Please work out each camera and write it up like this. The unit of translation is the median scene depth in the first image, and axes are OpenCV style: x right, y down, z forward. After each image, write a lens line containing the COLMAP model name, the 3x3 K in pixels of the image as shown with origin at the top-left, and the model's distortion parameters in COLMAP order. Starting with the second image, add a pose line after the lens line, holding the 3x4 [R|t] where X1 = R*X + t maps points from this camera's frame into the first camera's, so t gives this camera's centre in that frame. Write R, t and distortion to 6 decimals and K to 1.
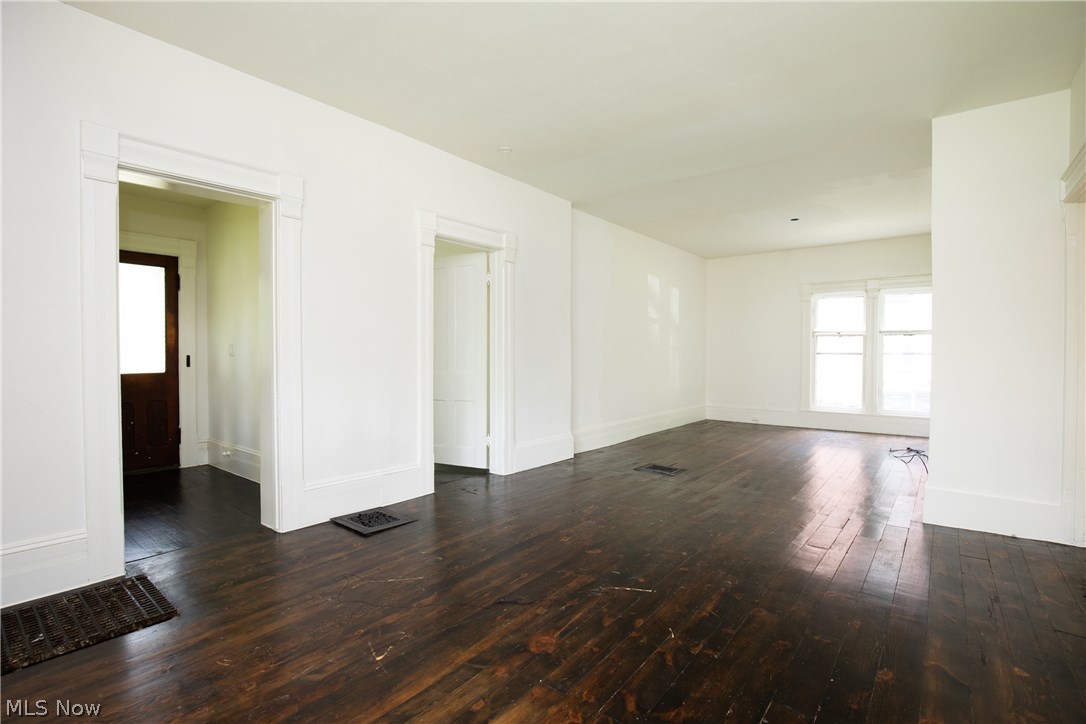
lens RADIAL K [[503.0, 0, 539.3], [0, 503.0, 359.2], [0, 0, 1]] dist [-0.005129, -0.000194]
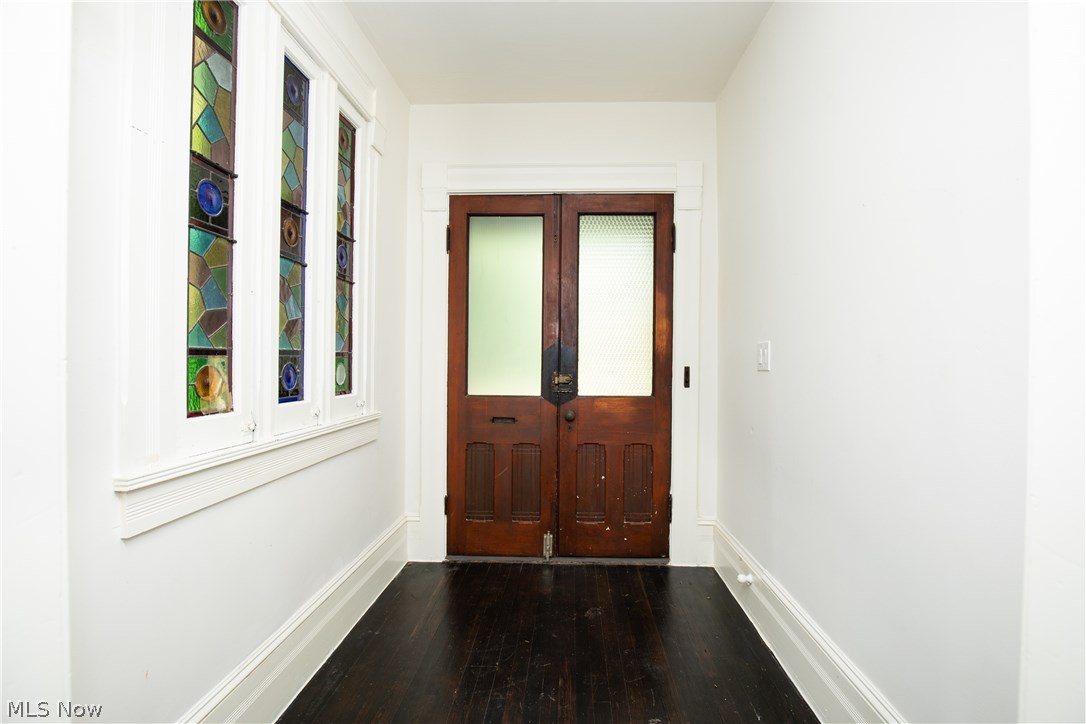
lens RADIAL K [[503.0, 0, 541.7], [0, 503.0, 362.8], [0, 0, 1]] dist [-0.005129, -0.000194]
pose [[0.593413, 0.006368, -0.804873, -0.347390], [-0.021403, 0.999740, -0.007871, -0.004217], [0.804613, 0.021897, 0.593395, 0.542426]]
